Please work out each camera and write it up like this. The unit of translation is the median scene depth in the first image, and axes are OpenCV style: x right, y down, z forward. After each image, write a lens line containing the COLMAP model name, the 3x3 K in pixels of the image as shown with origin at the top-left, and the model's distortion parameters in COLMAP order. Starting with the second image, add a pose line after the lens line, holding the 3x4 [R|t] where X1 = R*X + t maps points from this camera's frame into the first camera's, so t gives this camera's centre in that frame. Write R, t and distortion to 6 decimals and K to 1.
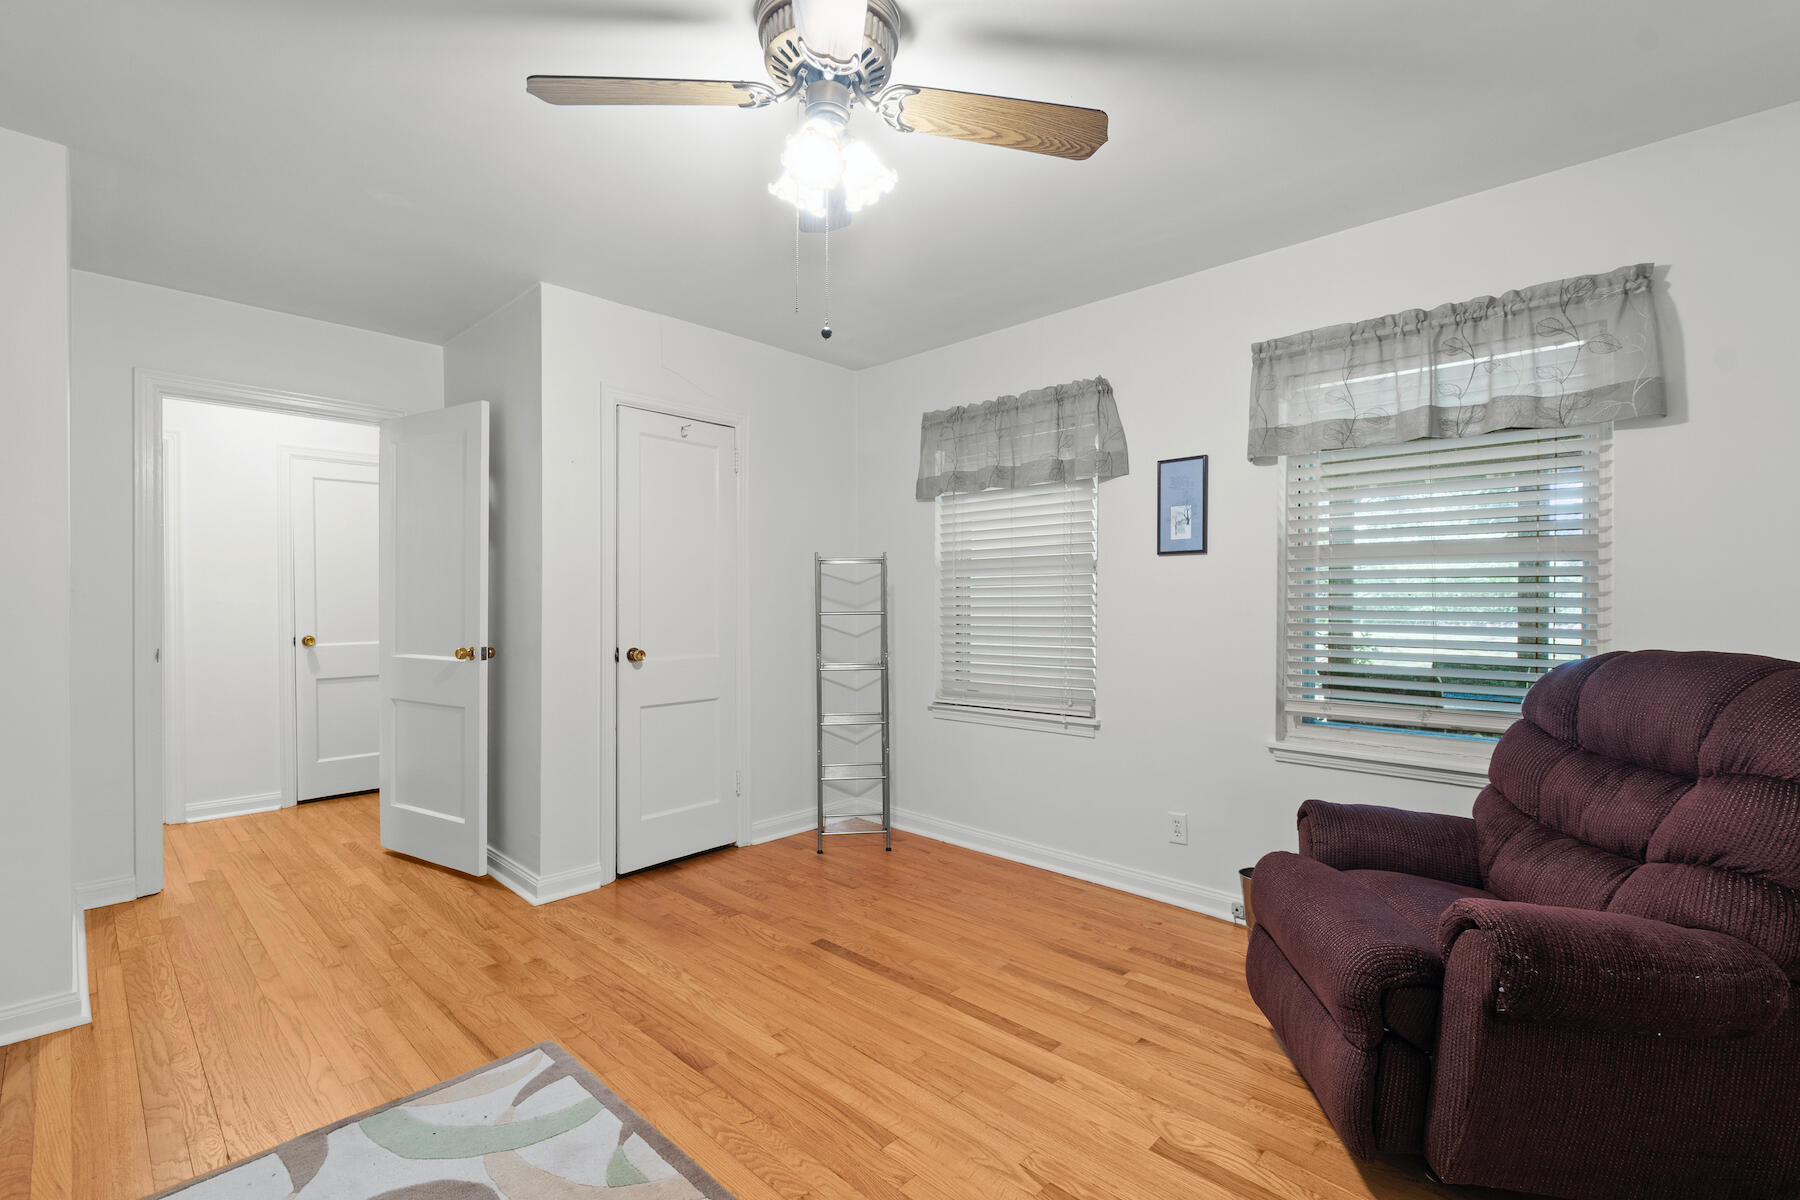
lens RADIAL K [[789.4, 0, 901.3], [0, 789.4, 602.5], [0, 0, 1]] dist [-0.000654, -0.001569]
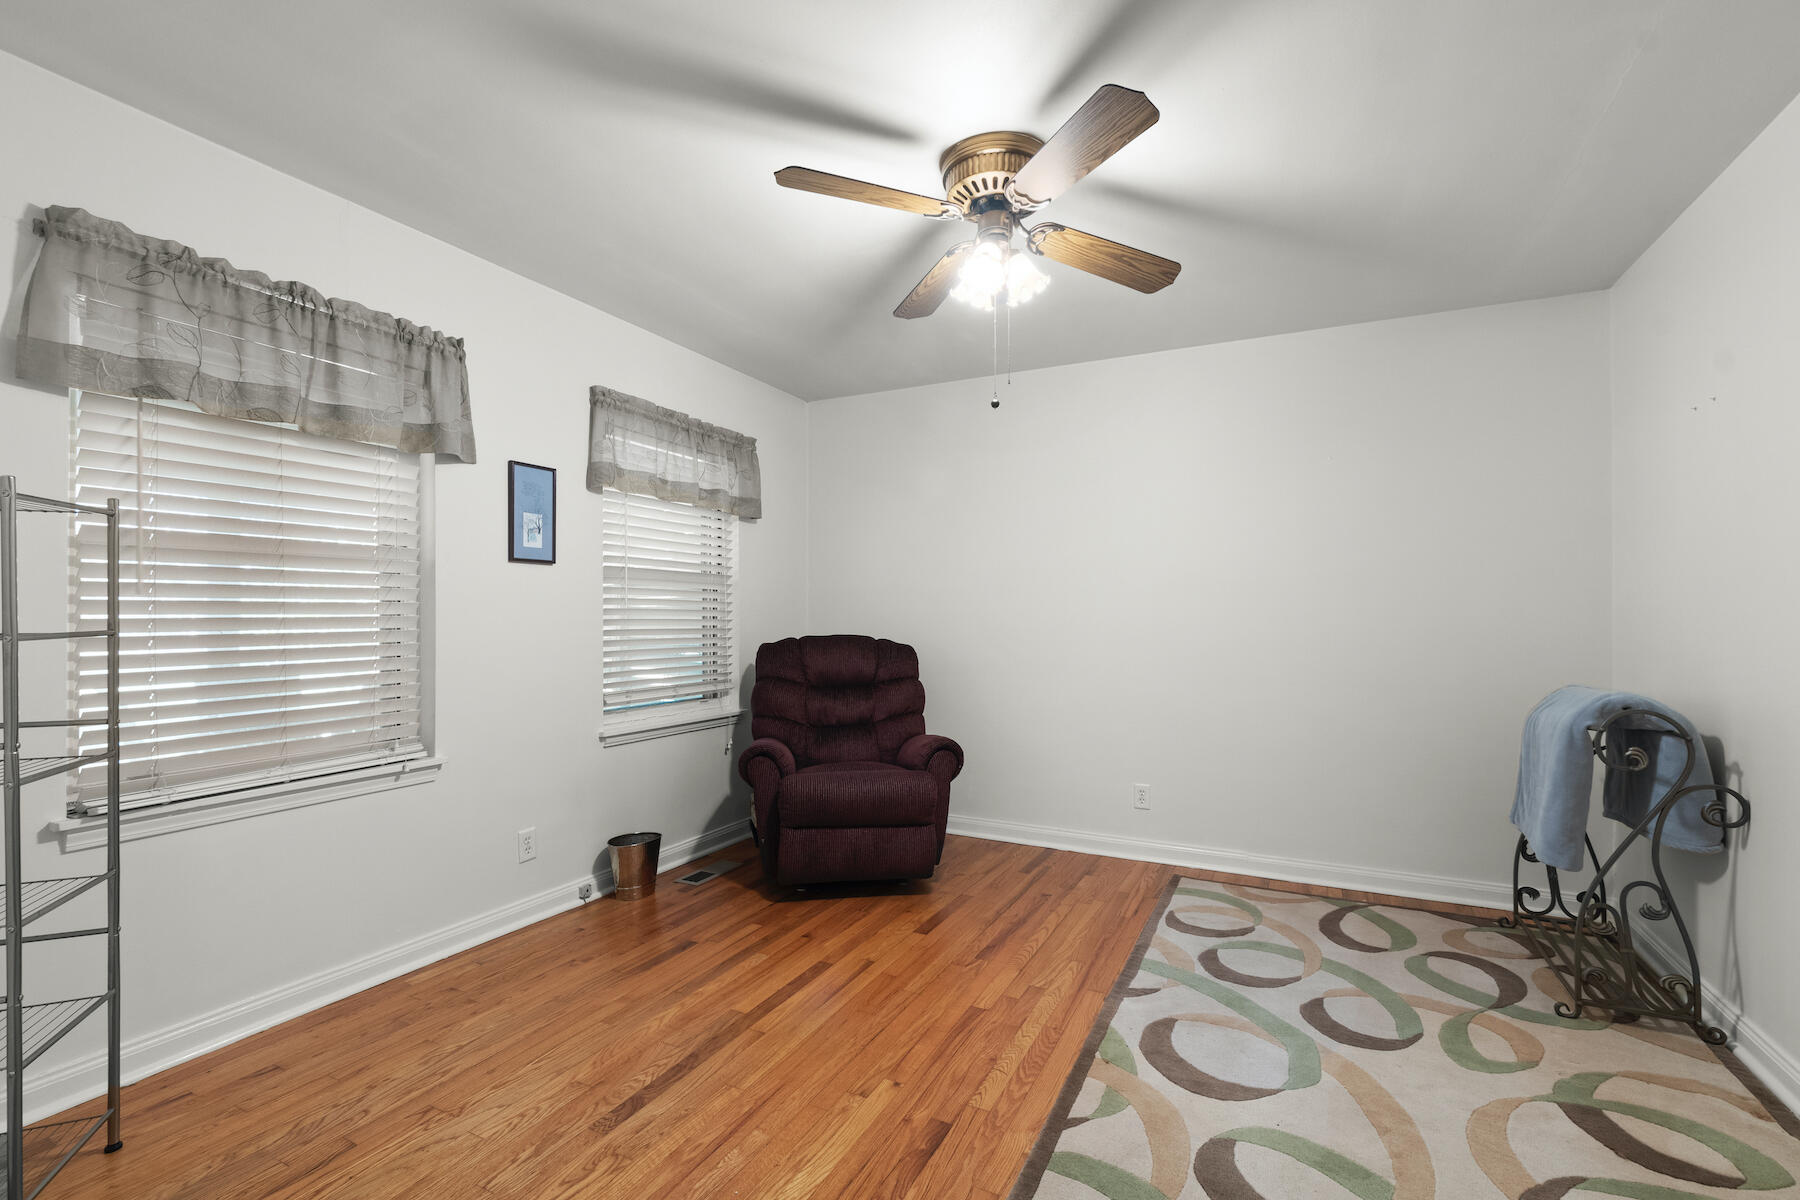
lens RADIAL K [[789.4, 0, 901.3], [0, 789.4, 608.6], [0, 0, 1]] dist [-0.000654, -0.001569]
pose [[-0.283080, 0.008952, 0.959055, -0.719285], [-0.001538, 0.999951, -0.009788, 0.004572], [-0.959095, -0.004246, -0.283052, 0.845818]]
